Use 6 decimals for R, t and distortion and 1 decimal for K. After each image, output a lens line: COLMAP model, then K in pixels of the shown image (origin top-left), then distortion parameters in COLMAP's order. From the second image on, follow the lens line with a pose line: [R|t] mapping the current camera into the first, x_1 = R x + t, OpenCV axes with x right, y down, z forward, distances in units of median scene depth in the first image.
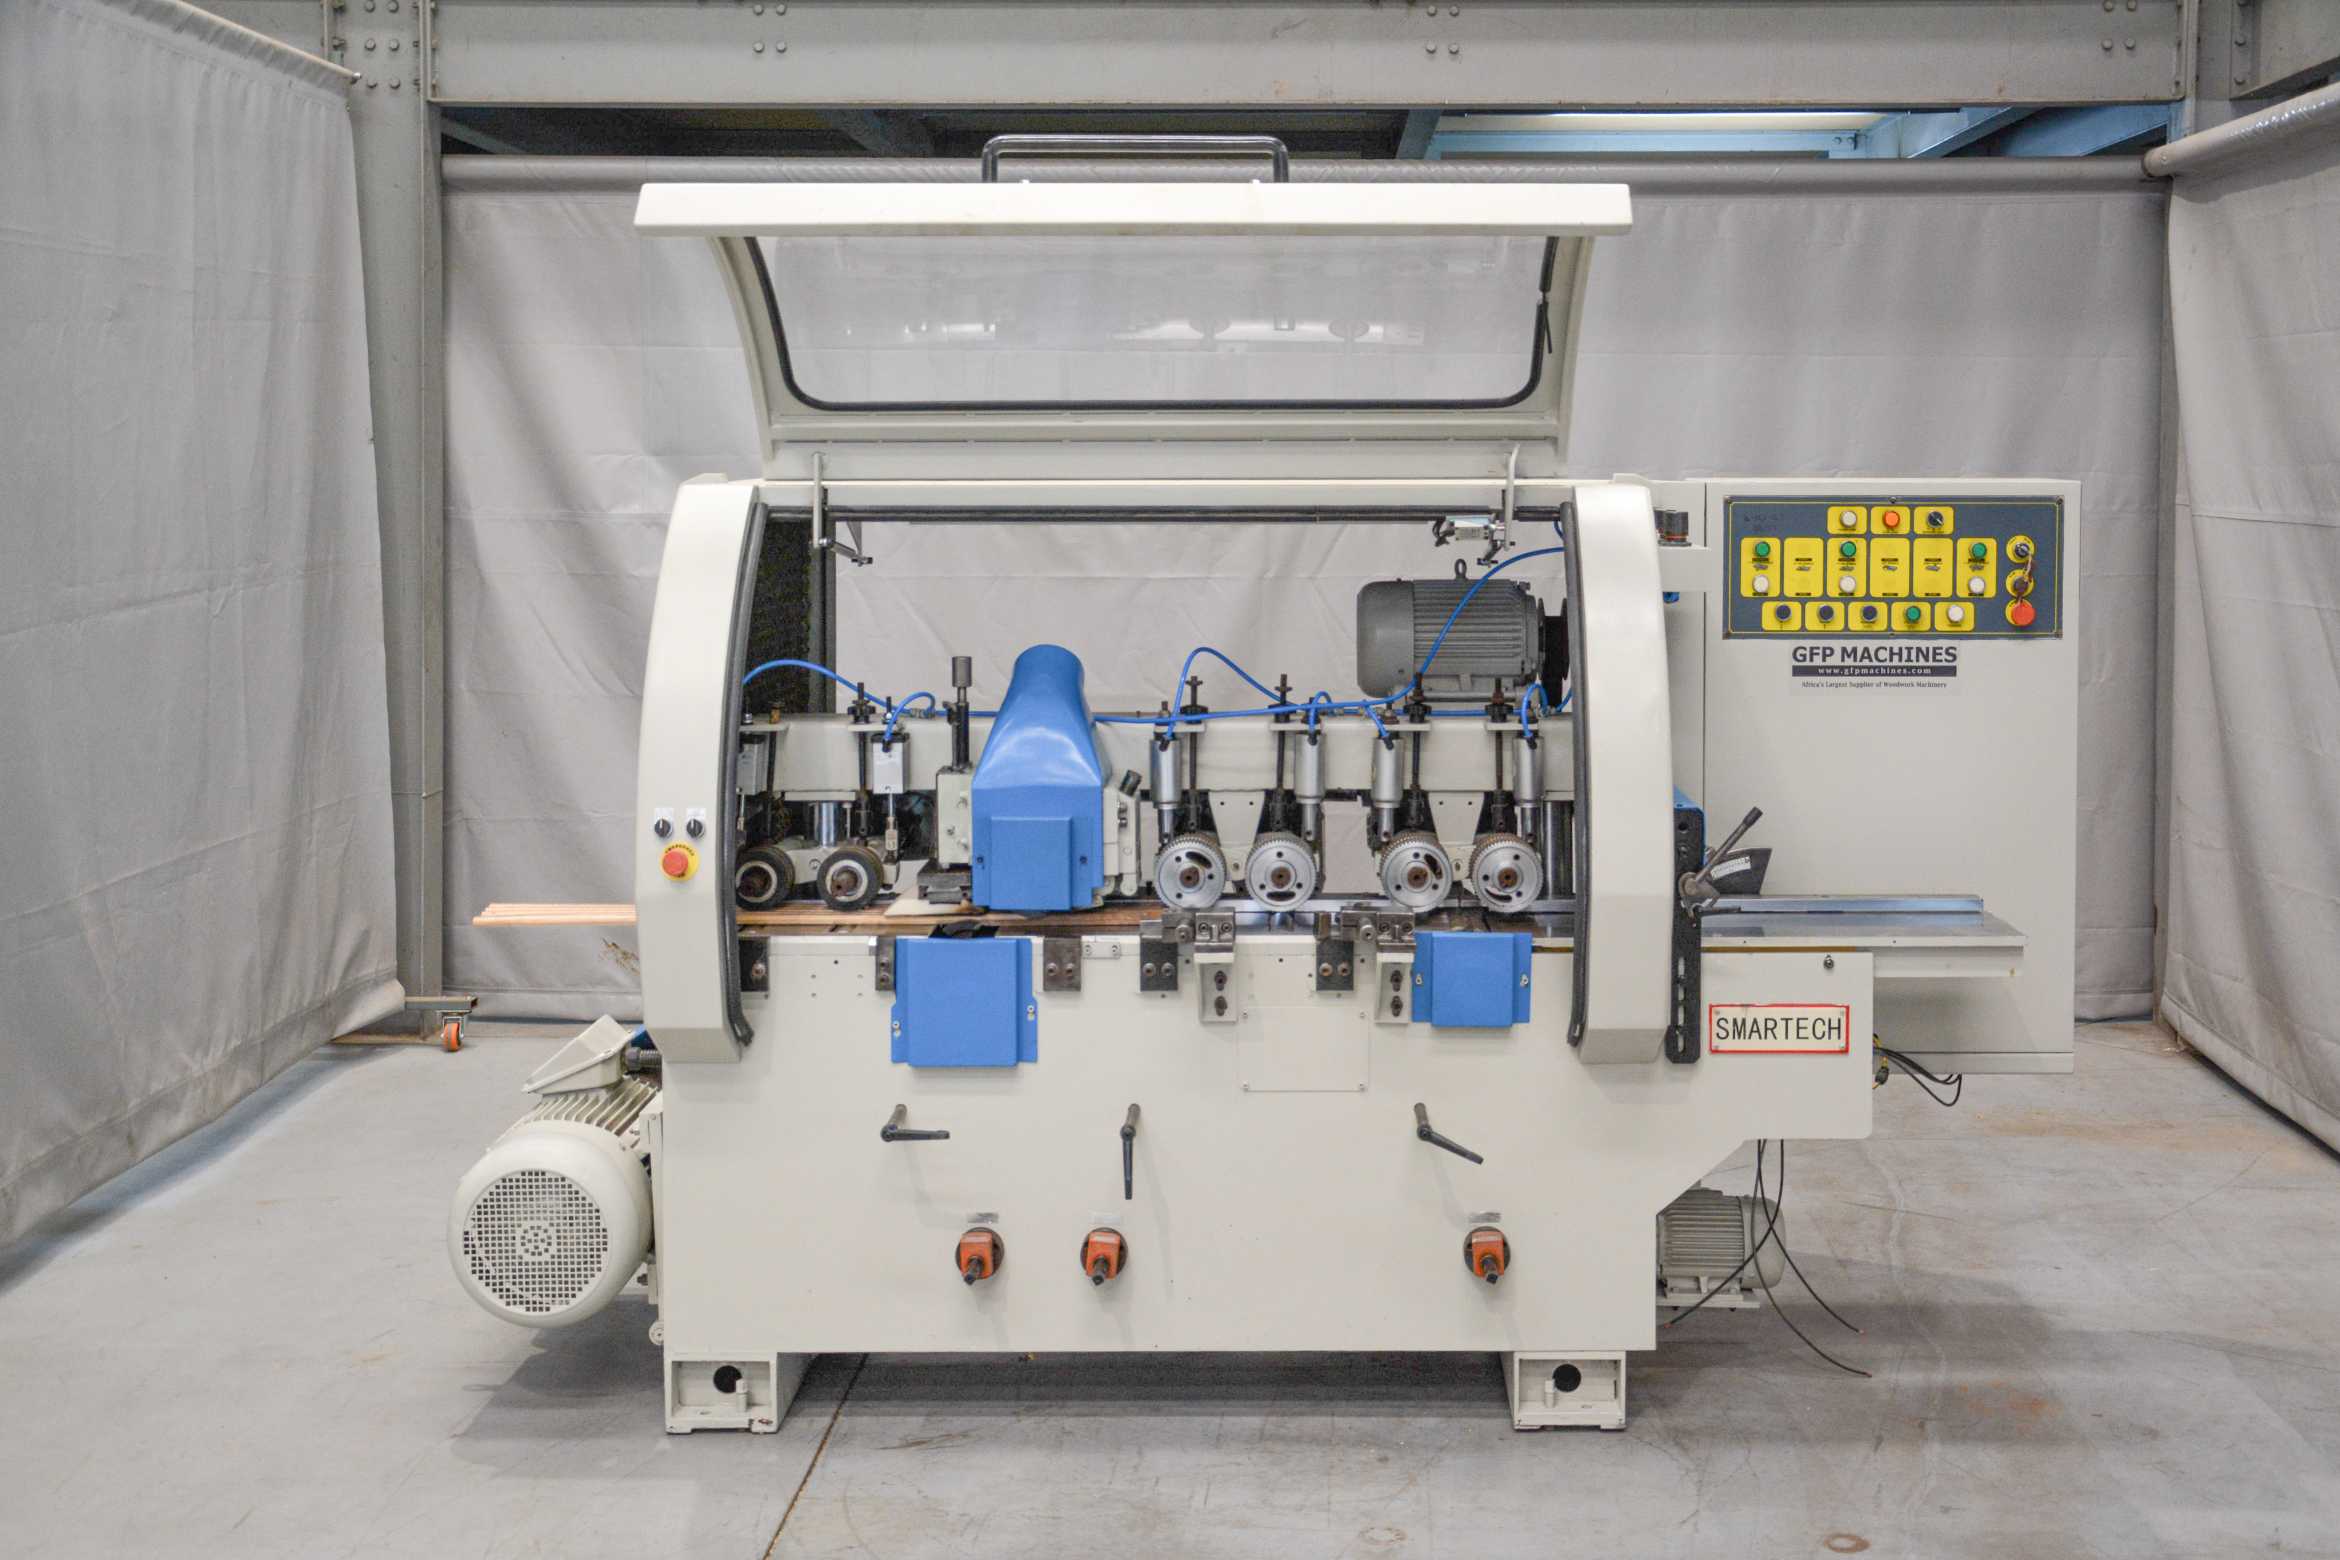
lens RADIAL K [[2952.0, 0, 1319.3], [0, 2952.0, 590.2], [0, 0, 1]] dist [-0.003385, 0.000000]
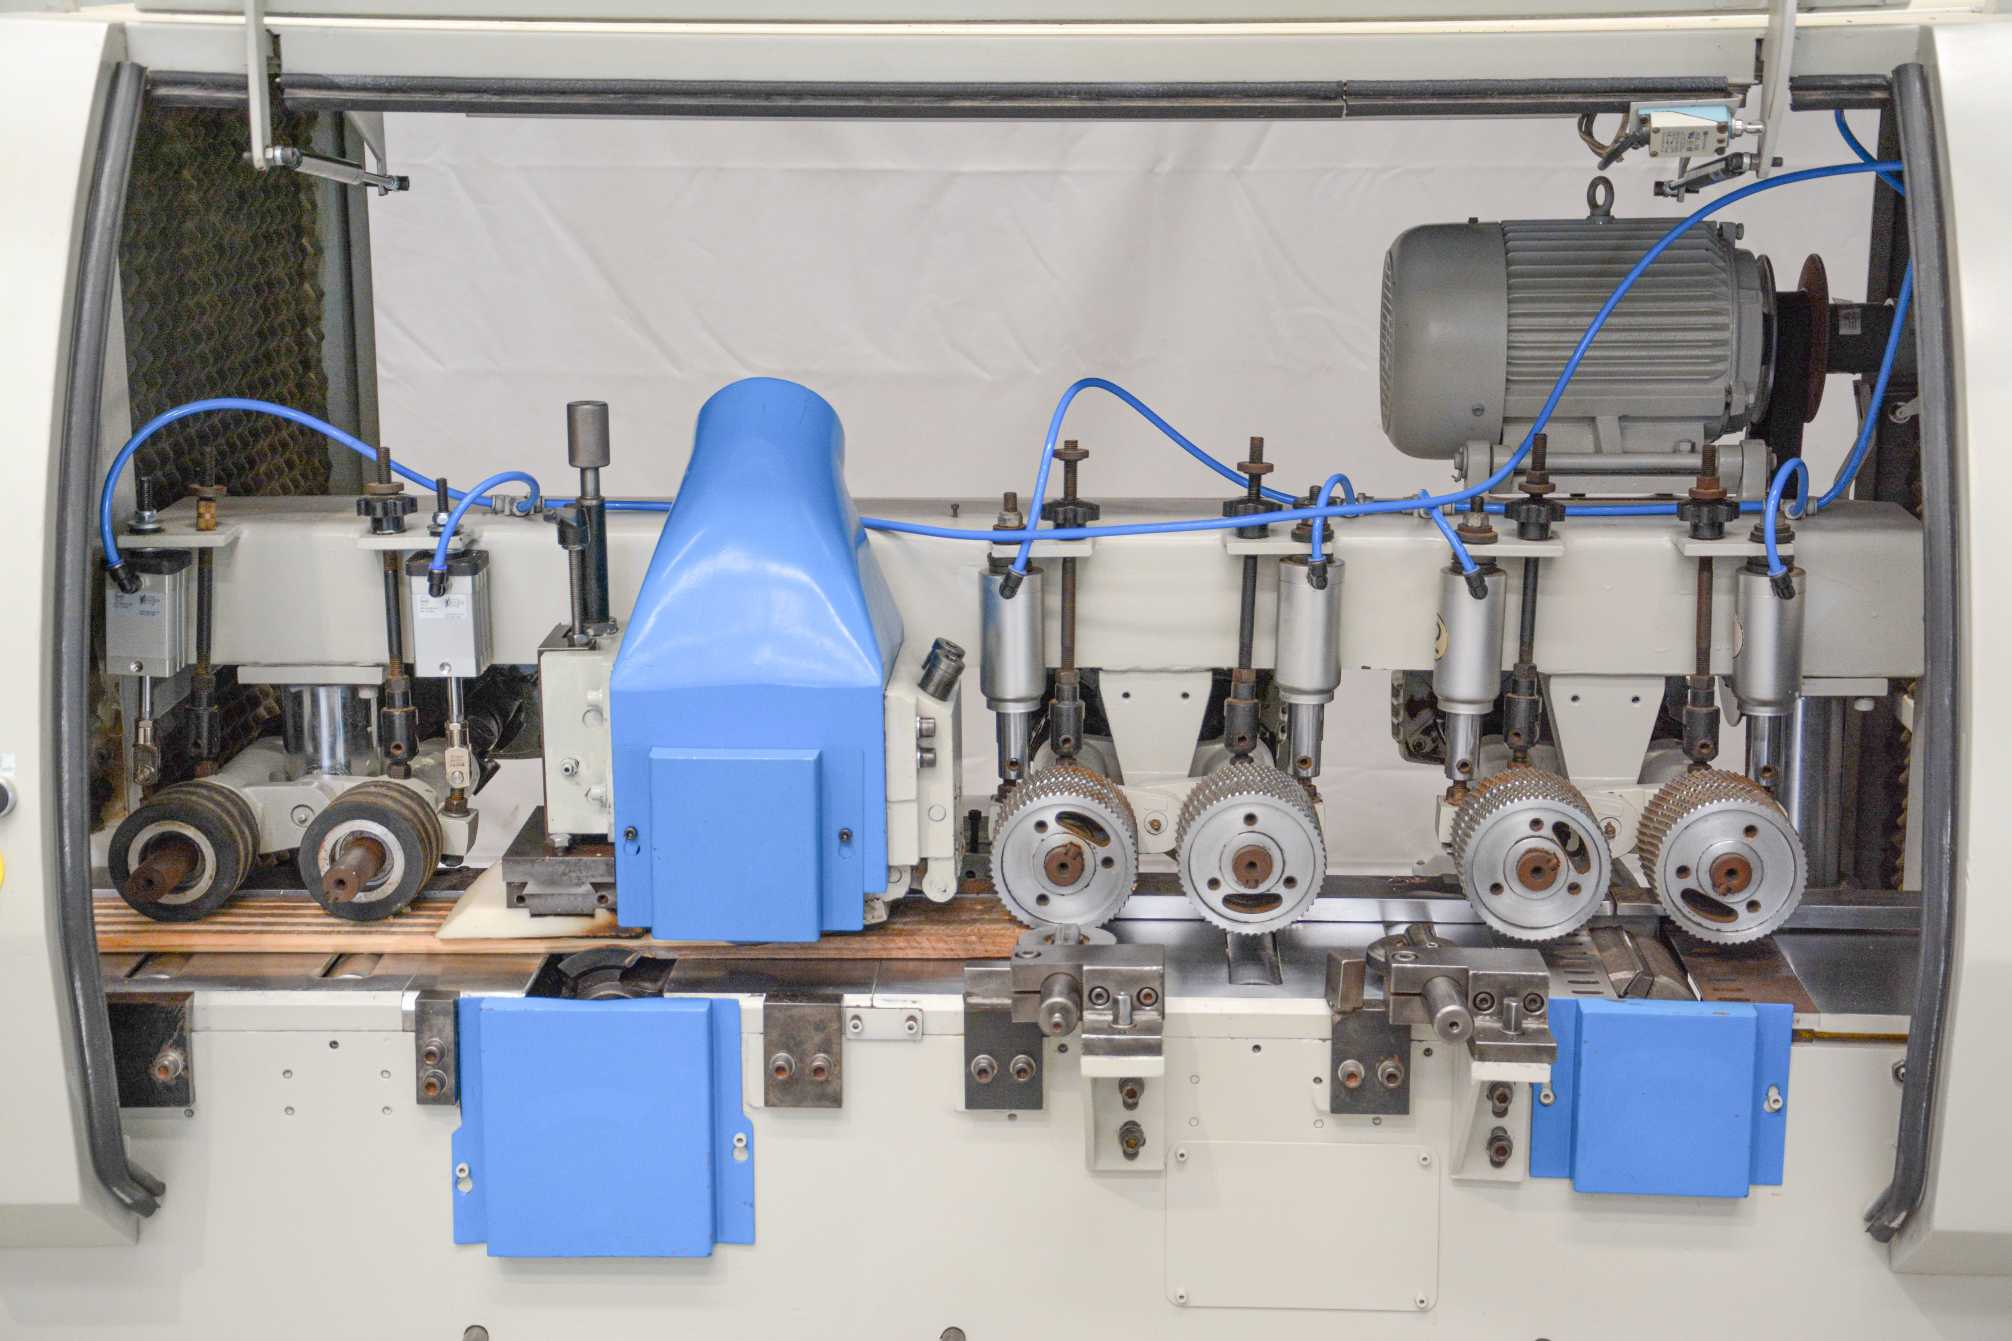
lens RADIAL K [[3857.7, 0, 1039.7], [0, 3857.7, 822.4], [0, 0, 1]] dist [0.255292, 0.000000]
pose [[0.999463, 0.007204, -0.031958, -0.027679], [-0.001507, 0.984603, 0.174798, -0.020536], [0.032725, -0.174656, 0.984086, 0.375035]]
